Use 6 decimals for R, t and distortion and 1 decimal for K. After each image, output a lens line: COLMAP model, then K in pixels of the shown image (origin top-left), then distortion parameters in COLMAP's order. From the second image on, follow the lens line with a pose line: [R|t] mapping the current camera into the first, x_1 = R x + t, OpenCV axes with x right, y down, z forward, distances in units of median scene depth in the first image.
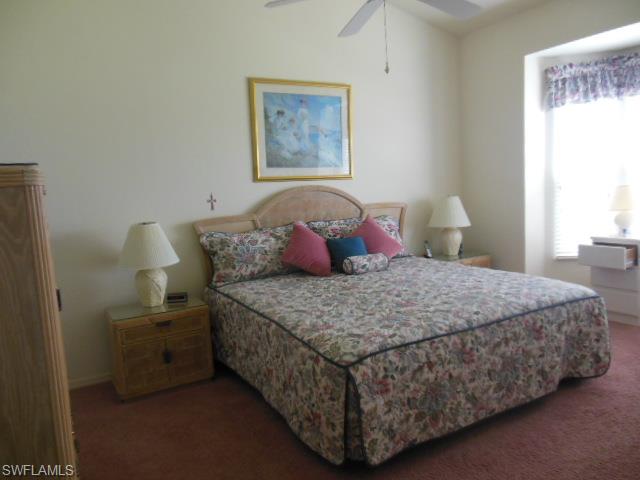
lens RADIAL K [[487.6, 0, 316.9], [0, 487.6, 243.8], [0, 0, 1]] dist [-0.075258, 0.113866]
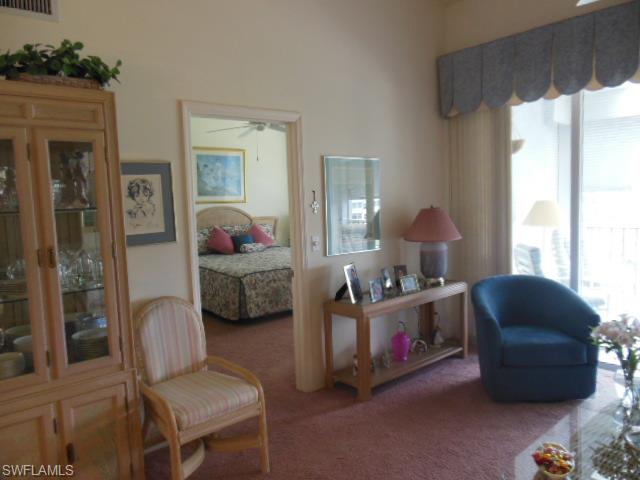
lens RADIAL K [[487.6, 0, 316.9], [0, 487.6, 243.8], [0, 0, 1]] dist [-0.075258, 0.113866]
pose [[0.980446, 0.002907, 0.196765, -0.026149], [0.004235, 0.999348, -0.035866, 0.094803], [-0.196741, 0.035998, 0.979794, -0.916405]]
